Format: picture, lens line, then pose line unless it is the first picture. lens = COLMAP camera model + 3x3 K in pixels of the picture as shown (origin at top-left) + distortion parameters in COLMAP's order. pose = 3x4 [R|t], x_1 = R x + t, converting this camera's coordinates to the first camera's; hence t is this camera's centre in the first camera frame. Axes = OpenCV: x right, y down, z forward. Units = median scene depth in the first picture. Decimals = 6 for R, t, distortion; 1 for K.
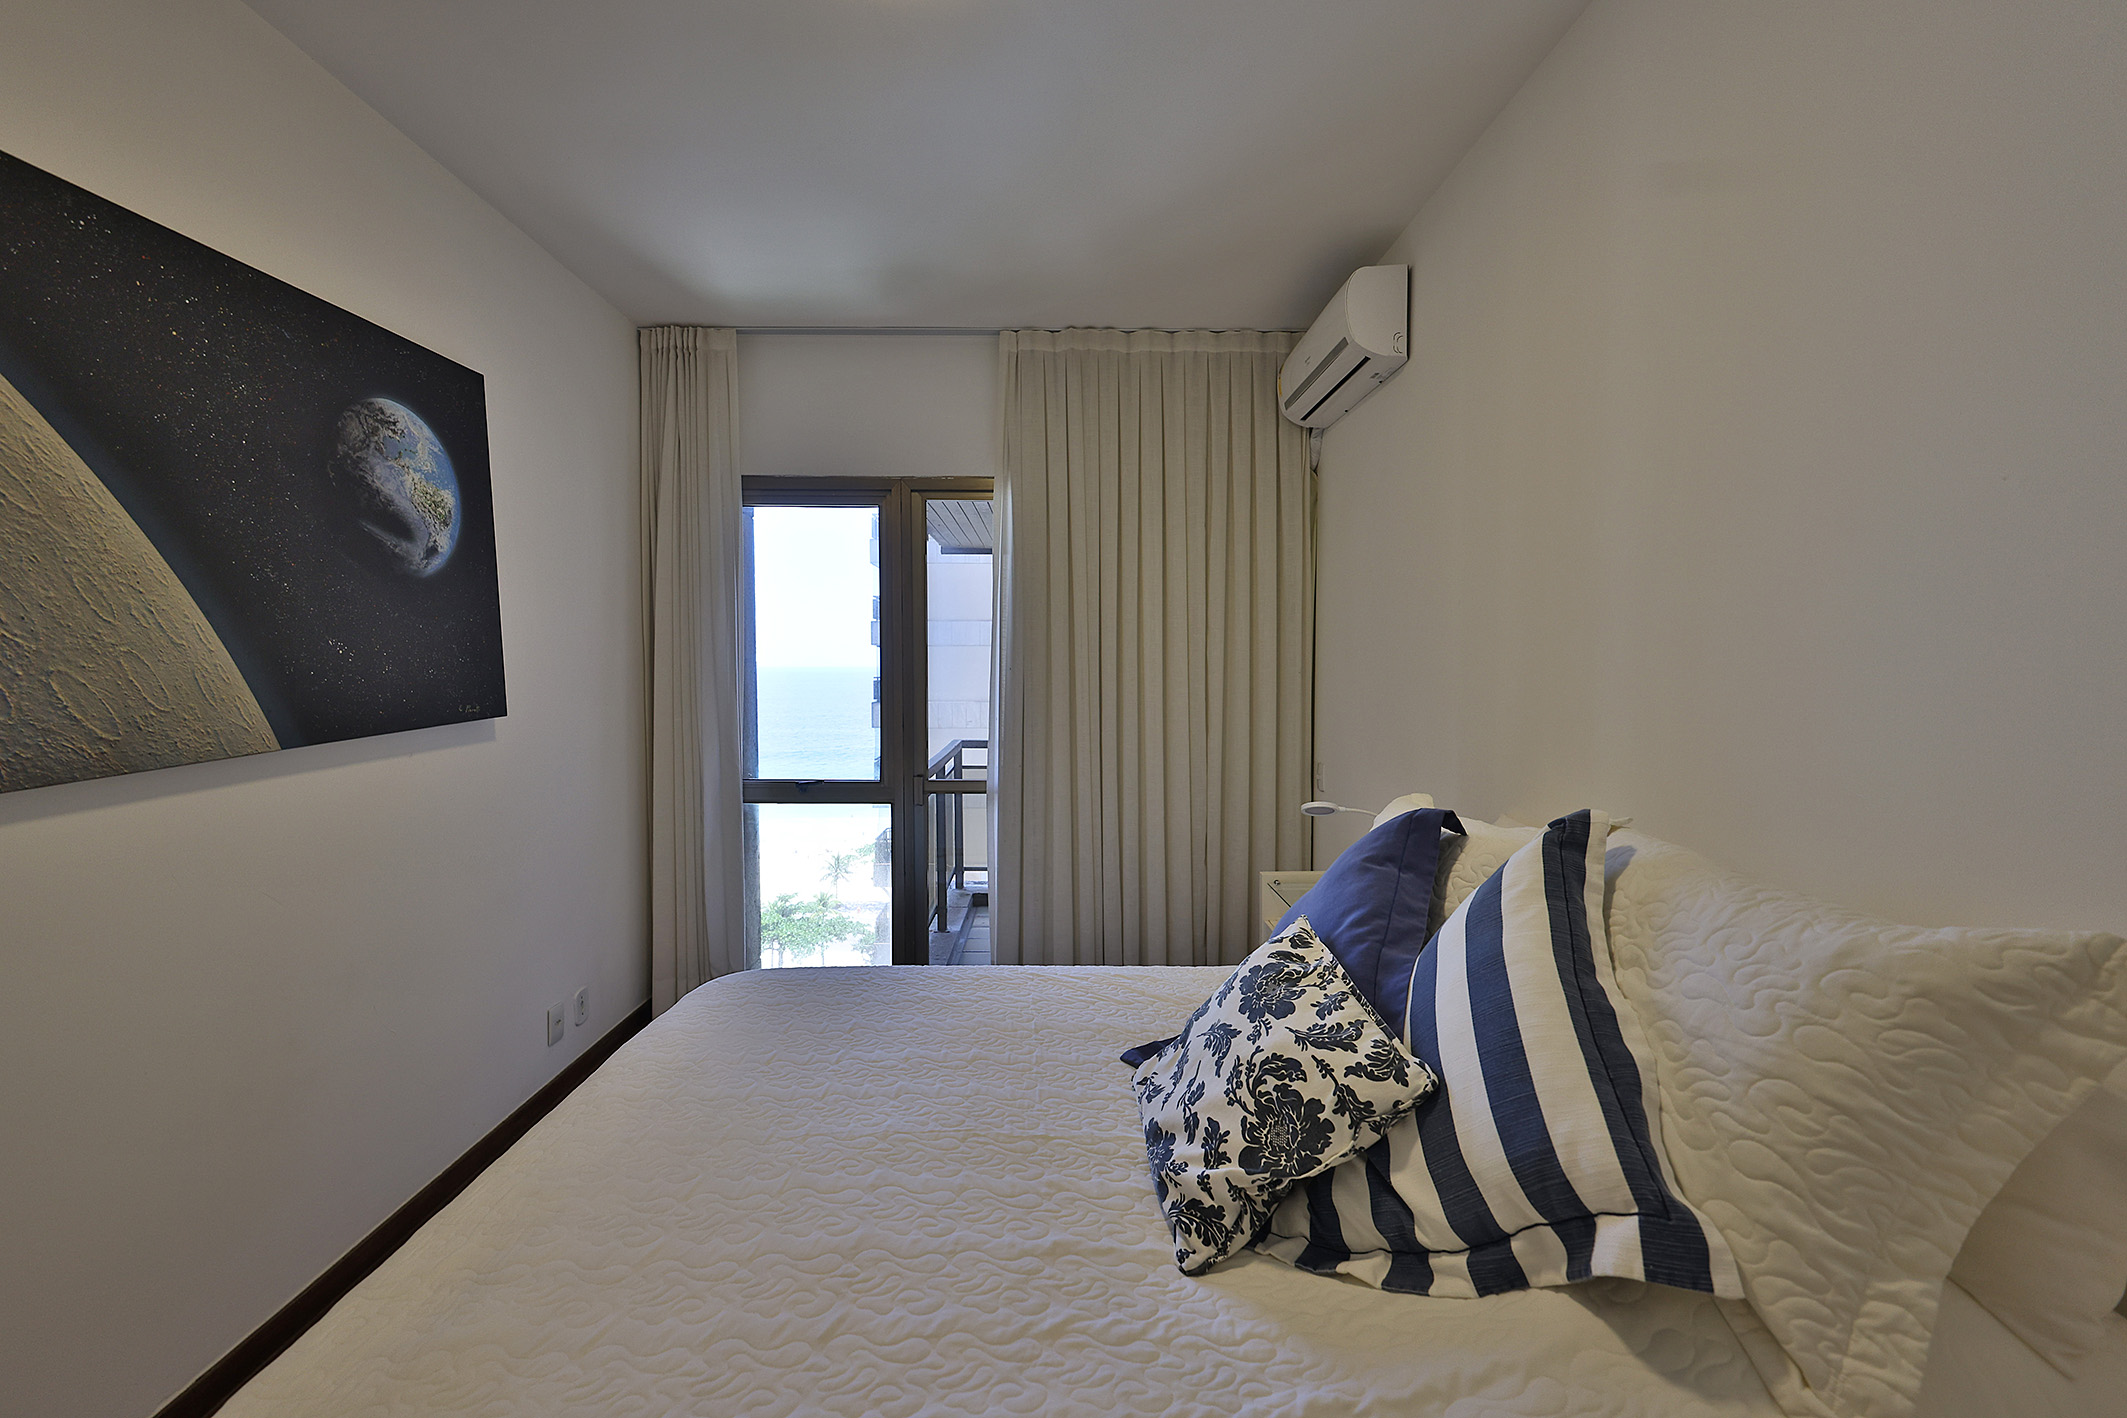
lens RADIAL K [[793.7, 0, 1109.5], [0, 793.7, 670.2], [0, 0, 1]] dist [0.000714, 0.000084]
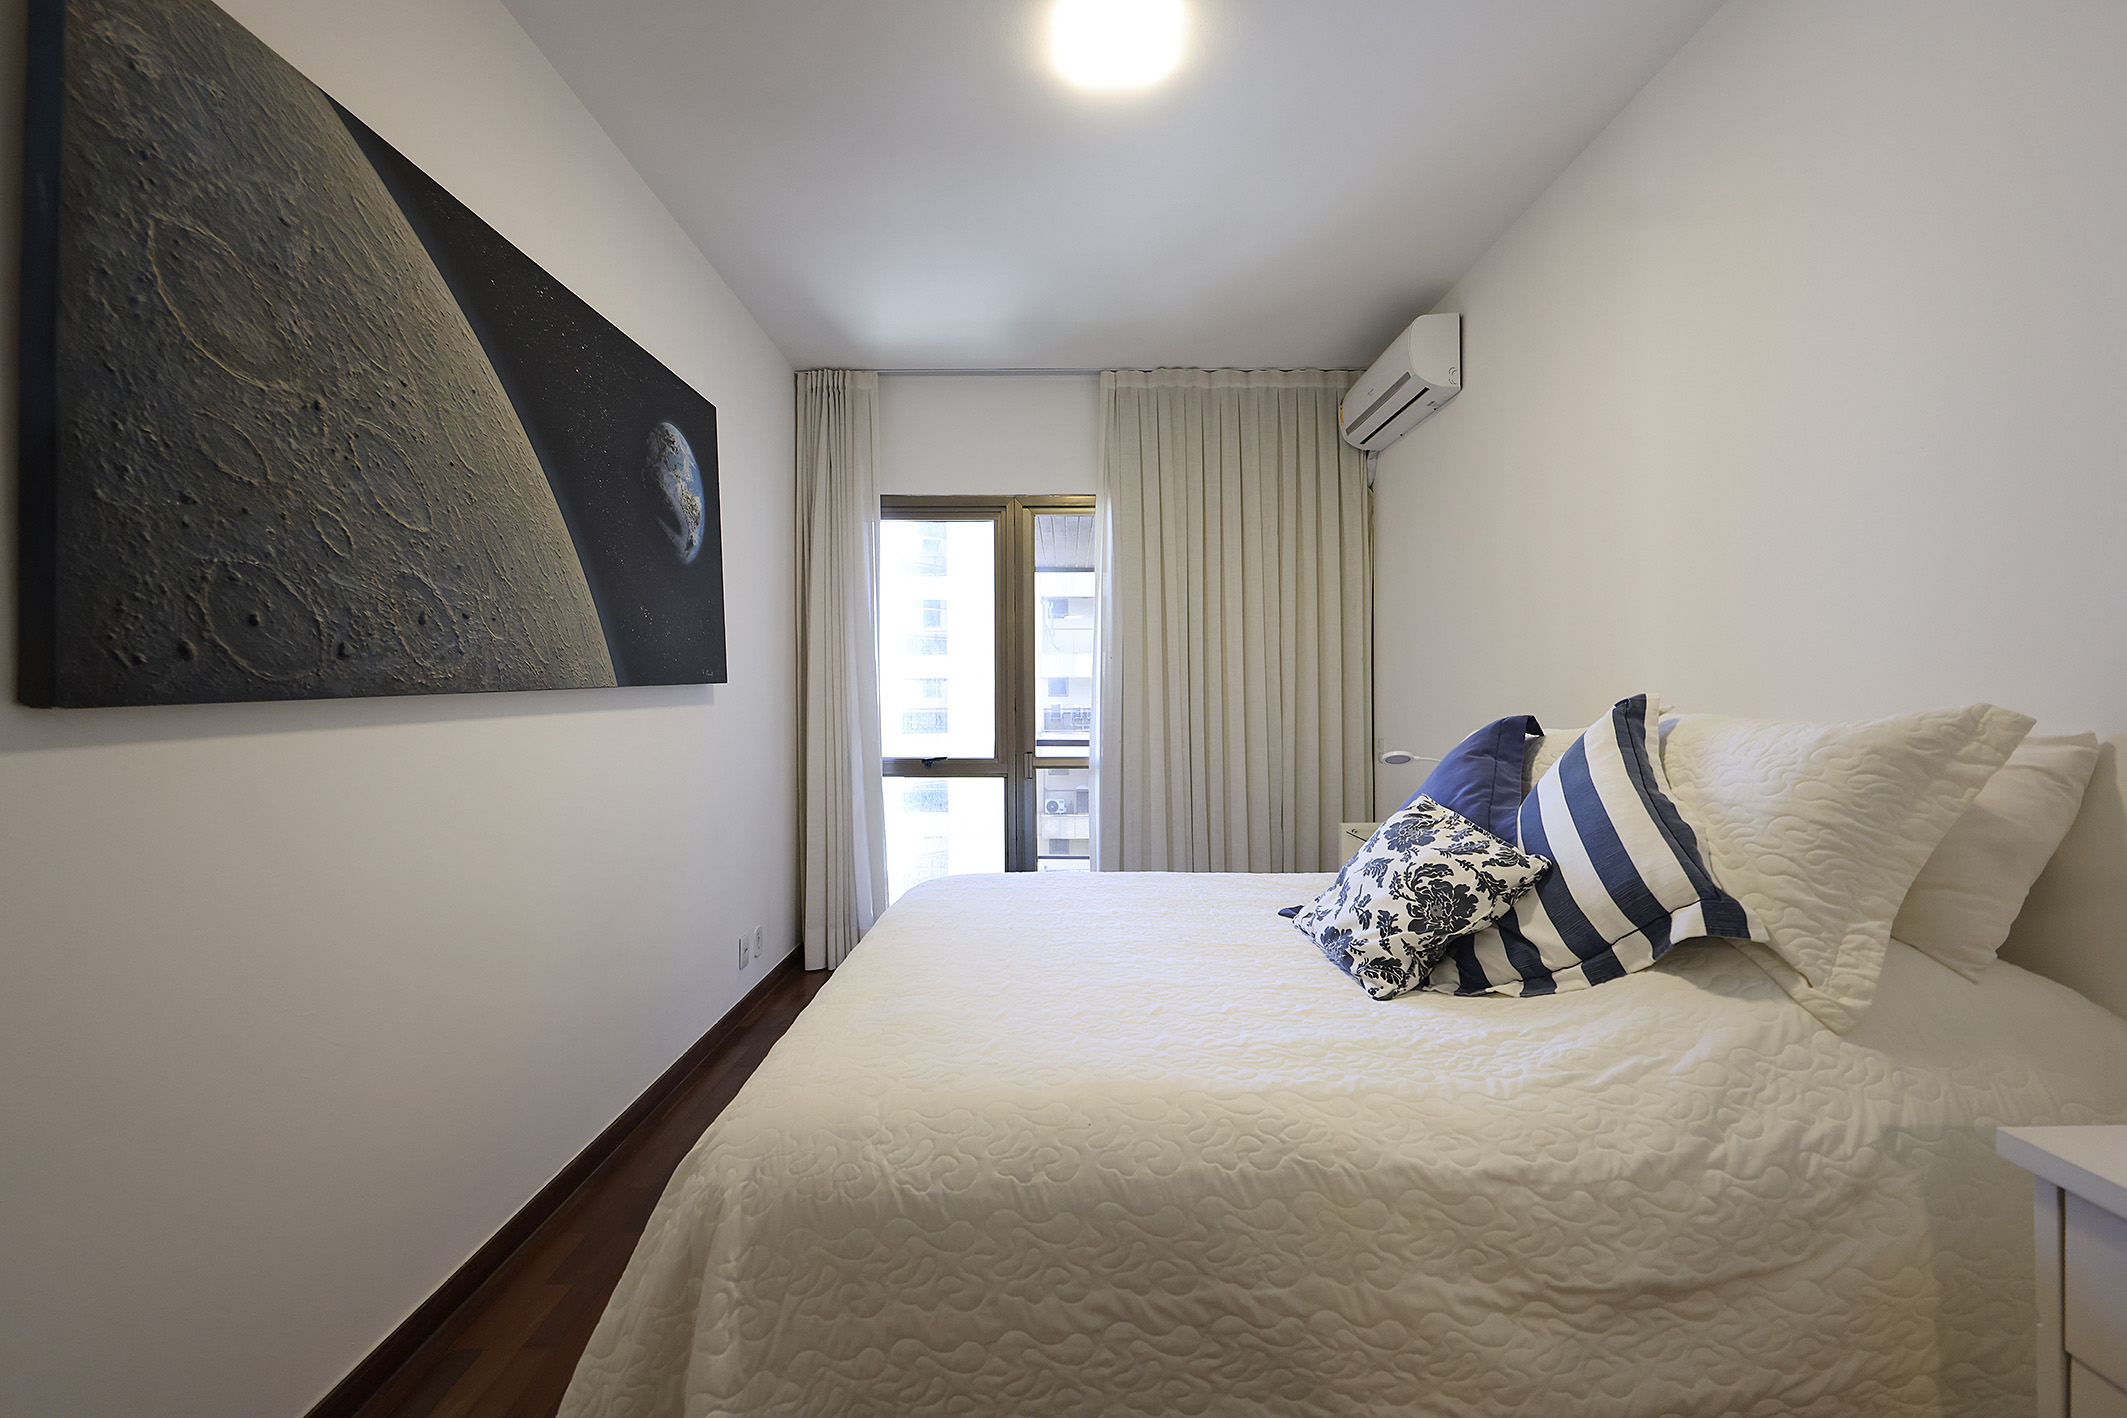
lens RADIAL K [[842.4, 0, 1058.4], [0, 842.4, 701.8], [0, 0, 1]] dist [0.005438, -0.001182]
pose [[0.999942, -0.004404, -0.009820, -0.361648], [0.003976, 0.999059, -0.043191, 0.219660], [0.010001, 0.043149, 0.999019, -0.433216]]
